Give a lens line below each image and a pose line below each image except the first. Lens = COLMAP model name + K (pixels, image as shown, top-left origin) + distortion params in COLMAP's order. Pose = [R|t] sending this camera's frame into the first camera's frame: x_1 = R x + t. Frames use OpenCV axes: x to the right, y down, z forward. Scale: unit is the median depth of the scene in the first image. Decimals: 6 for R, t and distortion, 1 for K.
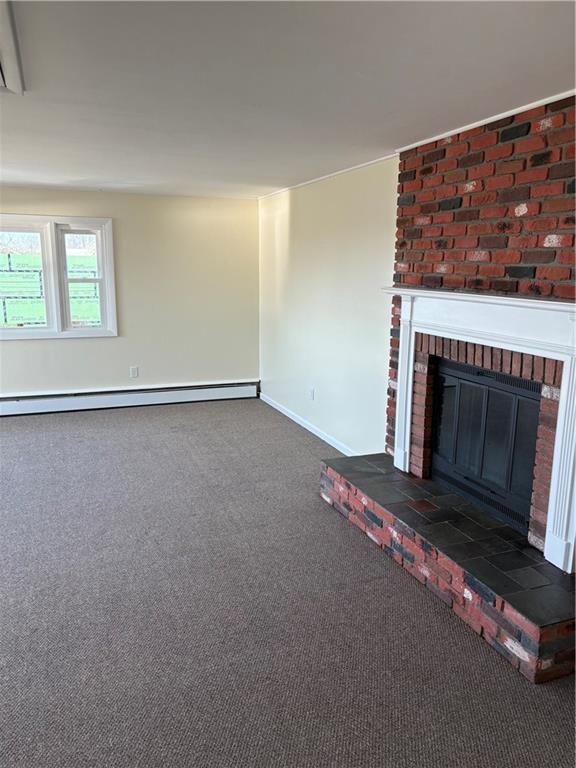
lens RADIAL K [[584.1, 0, 287.4], [0, 584.1, 390.2], [0, 0, 1]] dist [-0.003844, 0.001635]
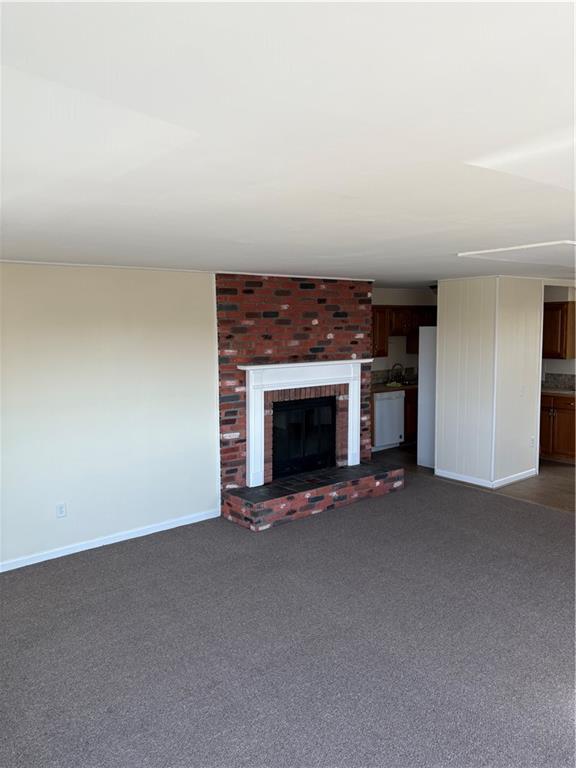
lens RADIAL K [[584.1, 0, 288.6], [0, 584.1, 383.6], [0, 0, 1]] dist [-0.003844, 0.001635]
pose [[-0.310268, -0.104542, 0.944884, -1.470179], [0.208391, 0.962281, 0.174895, -0.436488], [-0.927527, 0.251170, -0.276779, 1.564489]]
